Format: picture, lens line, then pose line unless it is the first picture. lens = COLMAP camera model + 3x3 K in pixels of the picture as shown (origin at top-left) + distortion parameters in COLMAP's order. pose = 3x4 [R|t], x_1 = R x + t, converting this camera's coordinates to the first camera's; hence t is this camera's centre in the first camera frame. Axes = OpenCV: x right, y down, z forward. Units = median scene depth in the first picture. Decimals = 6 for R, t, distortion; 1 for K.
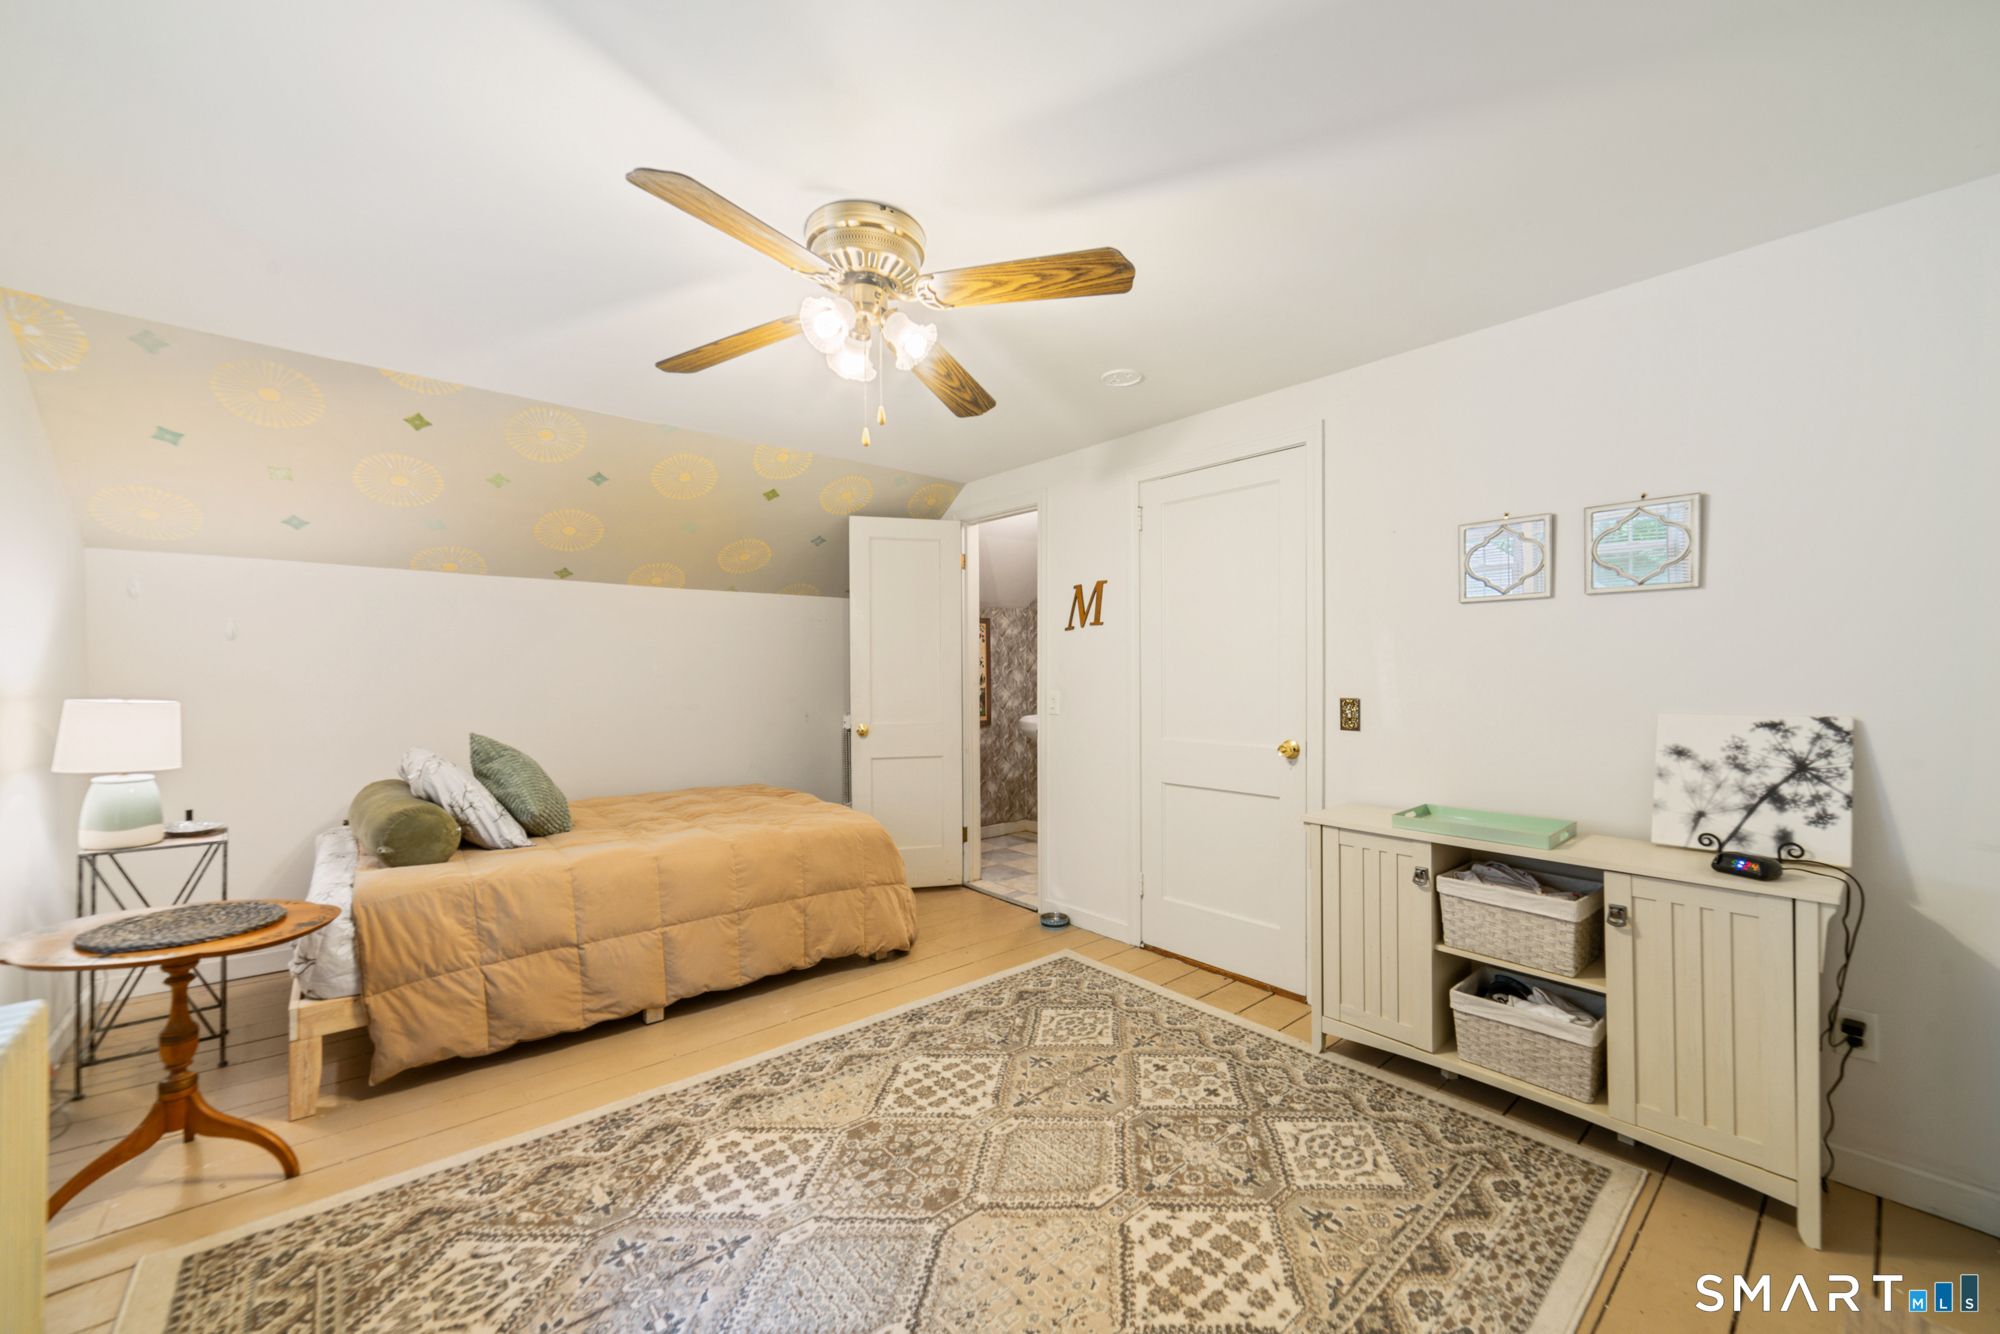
lens RADIAL K [[773.2, 0, 997.6], [0, 773.2, 665.7], [0, 0, 1]] dist [-0.000907, 0.000665]
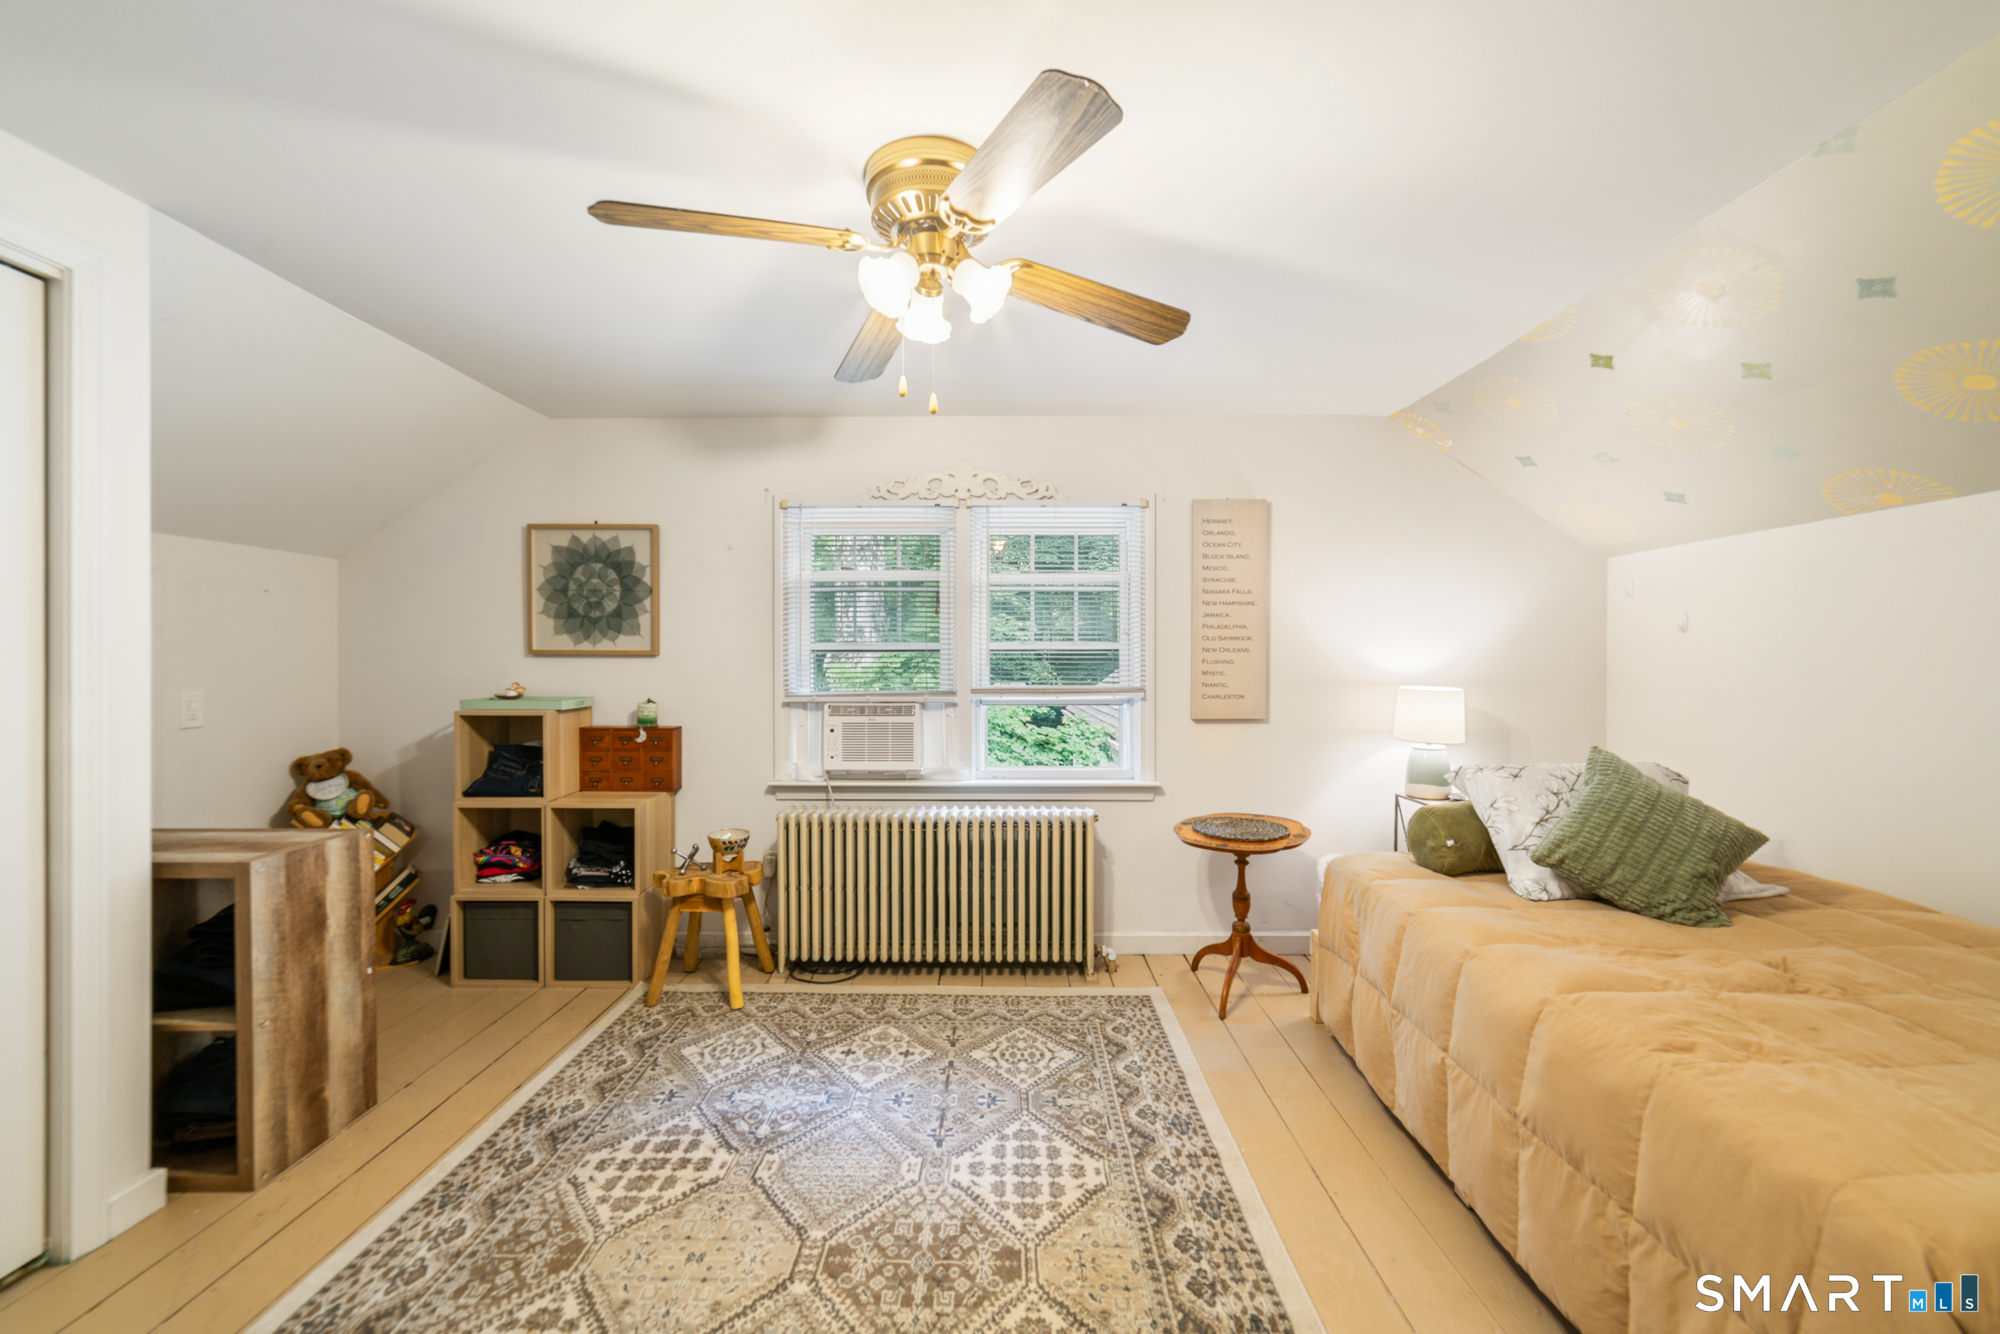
lens RADIAL K [[773.2, 0, 1004.0], [0, 773.2, 663.4], [0, 0, 1]] dist [-0.000907, 0.000665]
pose [[-0.646058, -0.001841, -0.763286, 0.448416], [0.002990, 0.999983, -0.004943, 0.001842], [0.763282, -0.005476, -0.646042, 1.587415]]
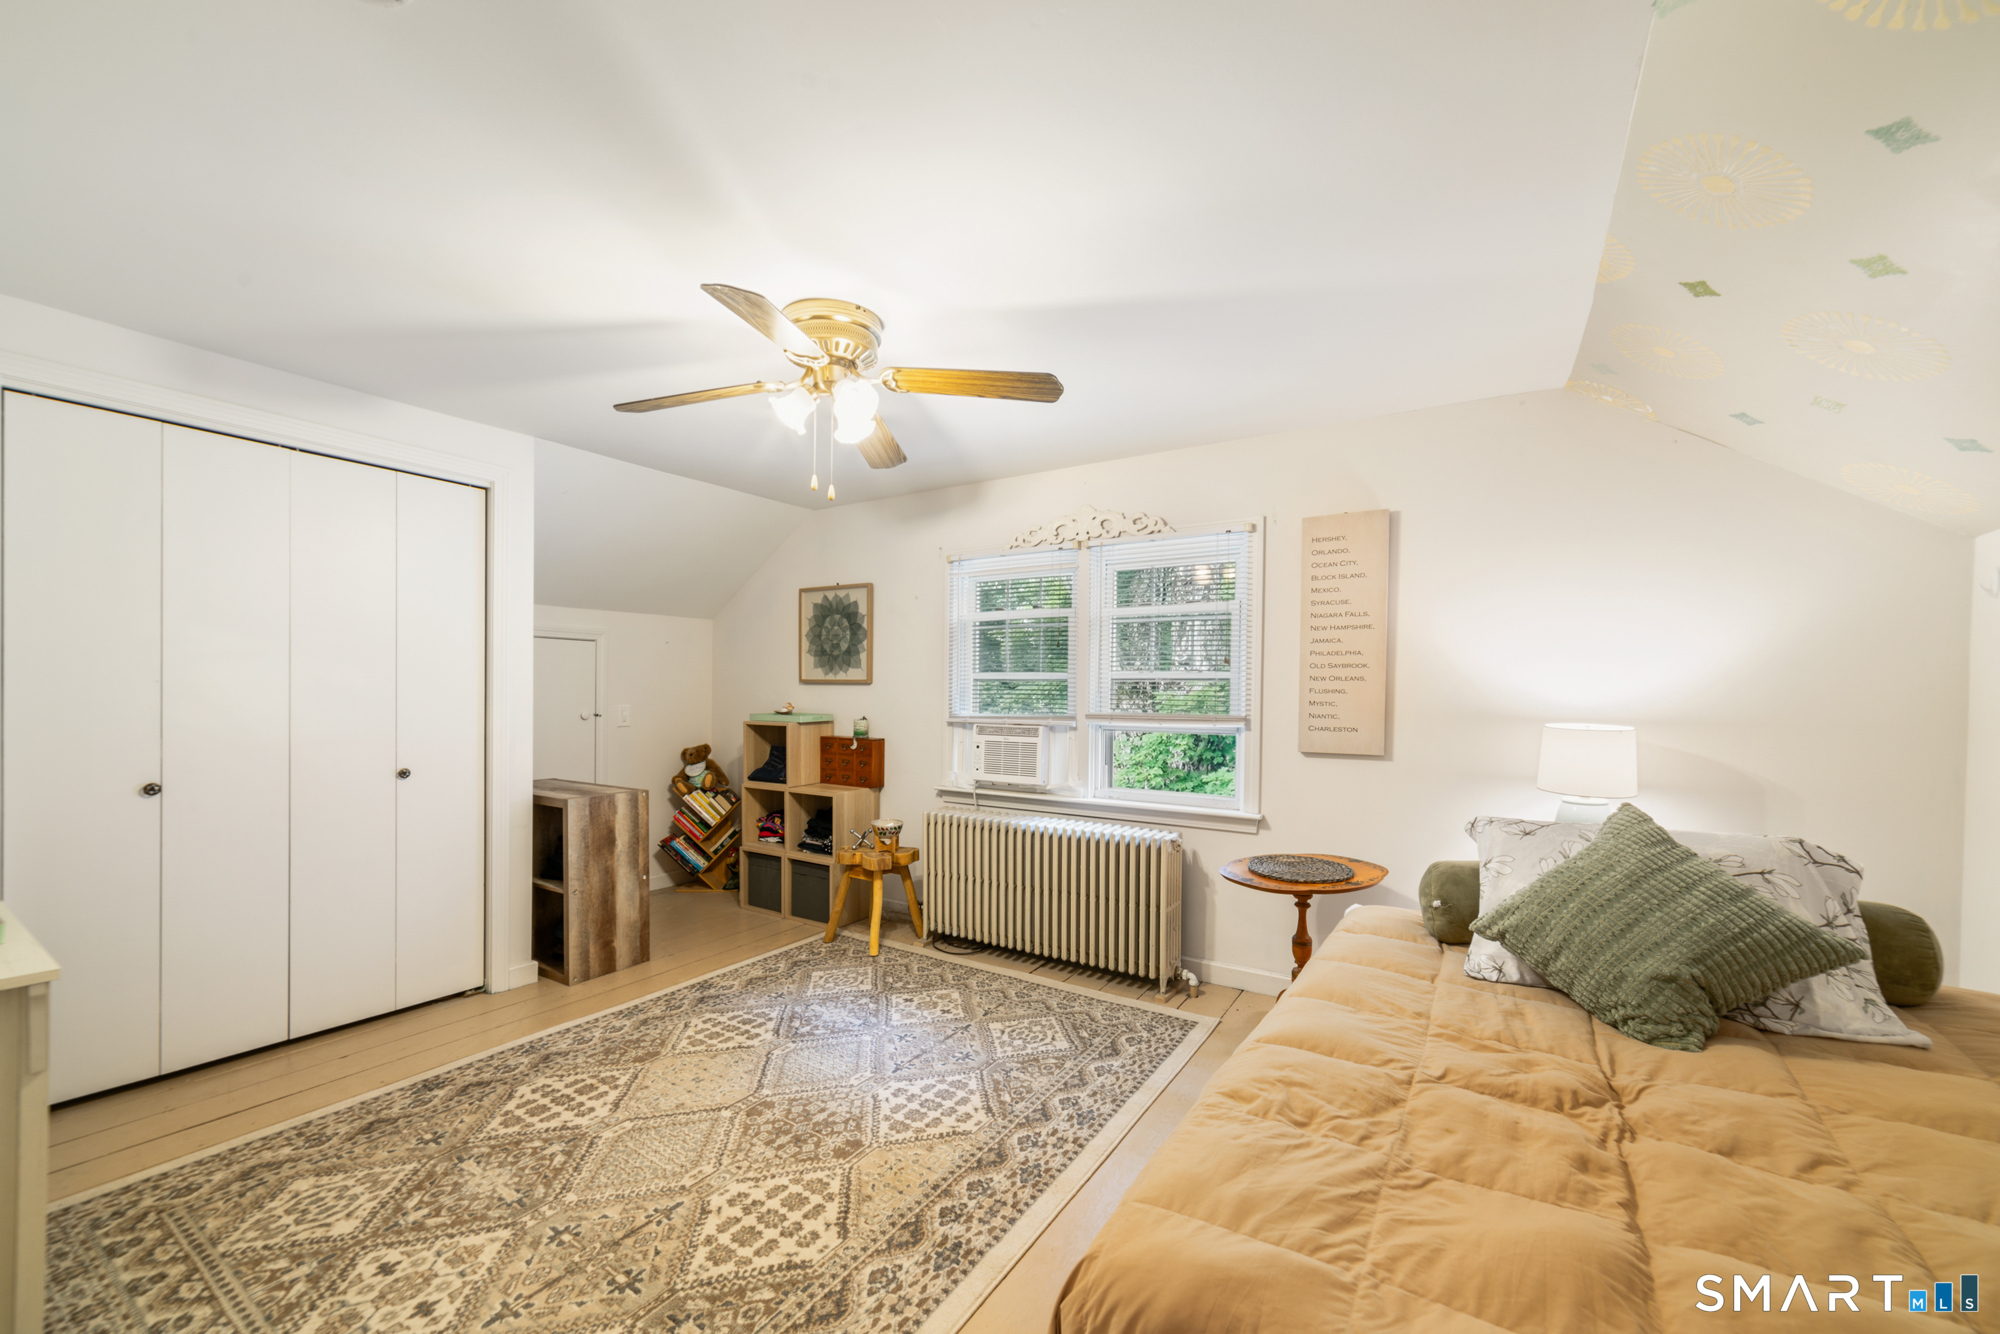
lens RADIAL K [[773.2, 0, 1015.8], [0, 773.2, 698.0], [0, 0, 1]] dist [-0.000907, 0.000665]
pose [[-0.950174, -0.006732, -0.311646, -0.065174], [-0.008207, 0.999960, 0.003420, 0.004175], [0.311611, 0.005807, -0.950192, 2.145706]]
